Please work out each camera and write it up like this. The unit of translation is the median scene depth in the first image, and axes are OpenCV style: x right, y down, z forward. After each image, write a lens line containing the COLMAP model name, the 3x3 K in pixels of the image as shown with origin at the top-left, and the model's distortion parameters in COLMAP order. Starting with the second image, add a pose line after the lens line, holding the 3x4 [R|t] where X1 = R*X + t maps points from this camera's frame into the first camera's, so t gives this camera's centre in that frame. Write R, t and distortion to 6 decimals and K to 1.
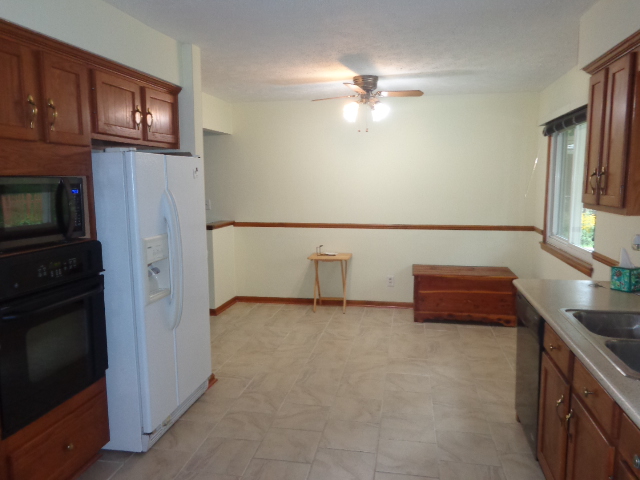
lens RADIAL K [[484.6, 0, 321.3], [0, 484.6, 238.0], [0, 0, 1]] dist [0.004172, 0.011336]
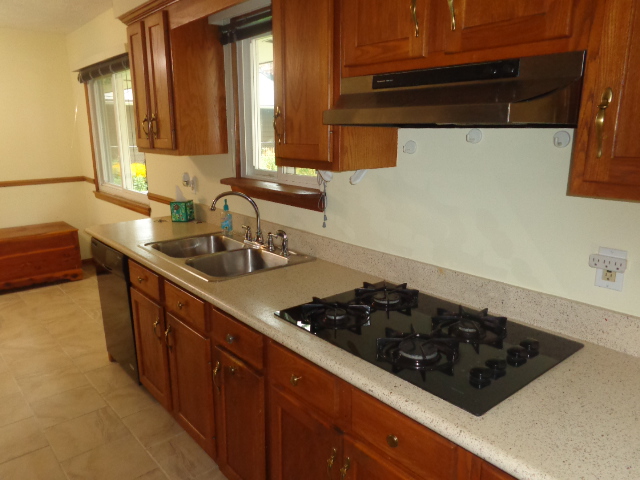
lens RADIAL K [[484.6, 0, 321.3], [0, 484.6, 238.0], [0, 0, 1]] dist [0.004172, 0.011336]
pose [[0.622212, -0.175896, 0.762832, -0.062323], [0.102343, 0.984345, 0.143495, 0.011846], [-0.776130, -0.011214, 0.630473, -0.004706]]
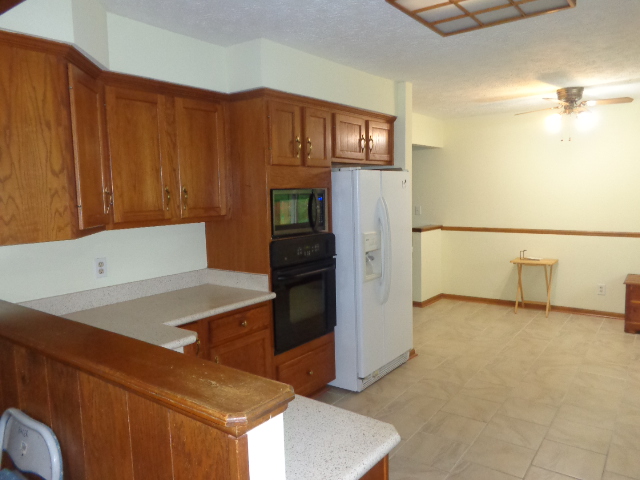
lens RADIAL K [[484.6, 0, 321.3], [0, 484.6, 238.0], [0, 0, 1]] dist [0.004172, 0.011336]
pose [[0.902736, 0.029373, -0.429191, 0.090180], [-0.036702, 0.999287, -0.008808, 0.025309], [0.428626, 0.023704, 0.903171, -0.226444]]
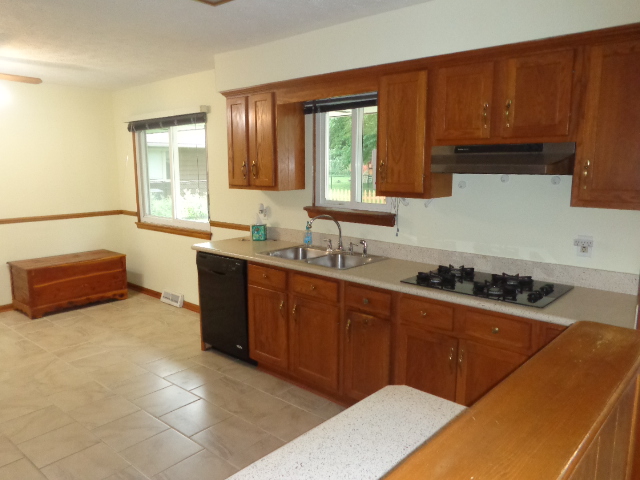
lens RADIAL K [[484.6, 0, 321.3], [0, 484.6, 238.0], [0, 0, 1]] dist [0.004172, 0.011336]
pose [[0.504184, -0.127410, 0.854146, -0.507910], [0.108095, 0.990589, 0.083956, -0.006520], [-0.856805, 0.050000, 0.513211, 0.024960]]
